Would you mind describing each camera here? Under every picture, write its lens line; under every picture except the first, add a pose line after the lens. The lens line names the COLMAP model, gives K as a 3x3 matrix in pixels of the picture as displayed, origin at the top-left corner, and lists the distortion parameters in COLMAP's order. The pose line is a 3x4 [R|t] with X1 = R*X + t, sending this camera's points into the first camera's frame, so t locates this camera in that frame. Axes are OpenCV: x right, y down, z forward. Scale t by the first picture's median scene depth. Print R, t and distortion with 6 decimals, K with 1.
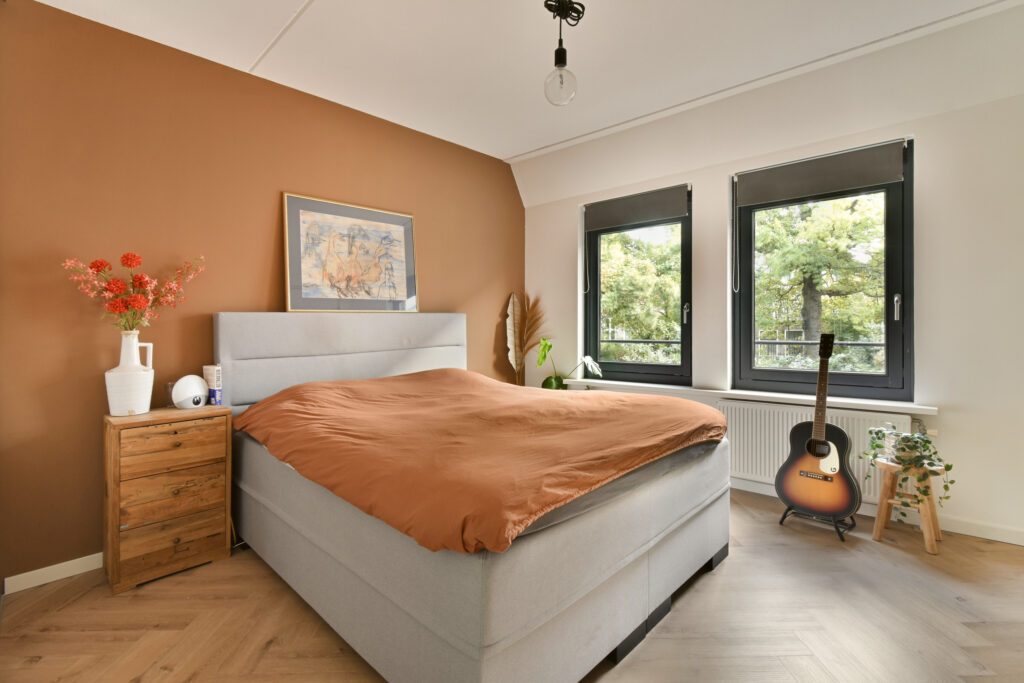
lens RADIAL K [[473.5, 0, 515.8], [0, 473.5, 339.2], [0, 0, 1]] dist [0.001440, -0.001147]
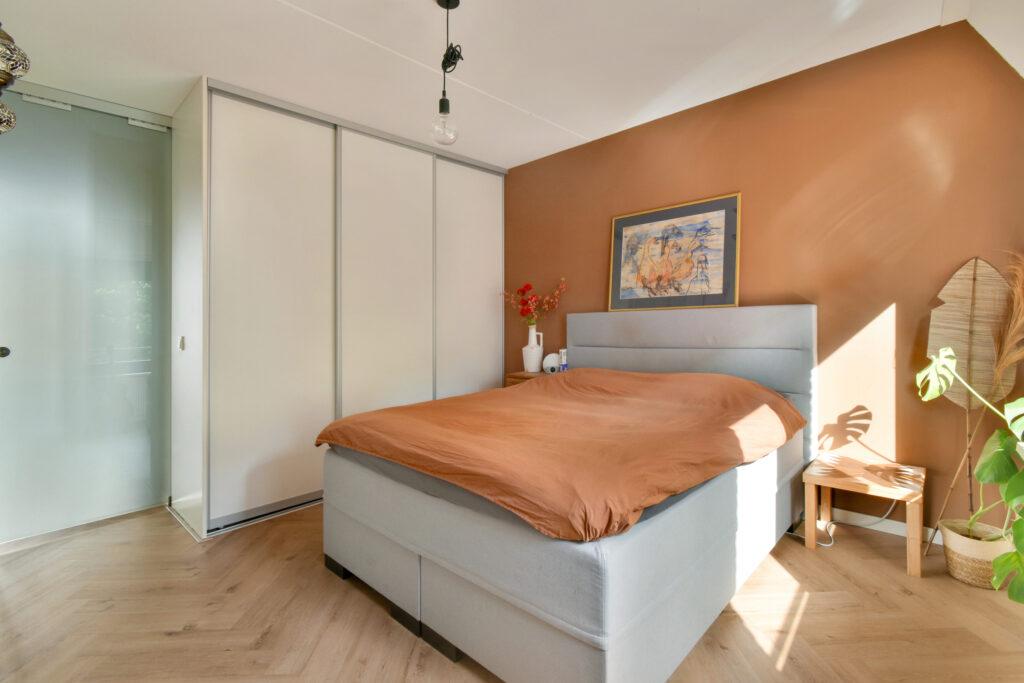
lens RADIAL K [[473.5, 0, 515.9], [0, 473.5, 332.8], [0, 0, 1]] dist [0.001440, -0.001147]
pose [[0.006204, 0.022320, -0.999732, 0.718840], [-0.023008, 0.999489, 0.022172, -0.020631], [0.999716, 0.022864, 0.006714, 0.670698]]
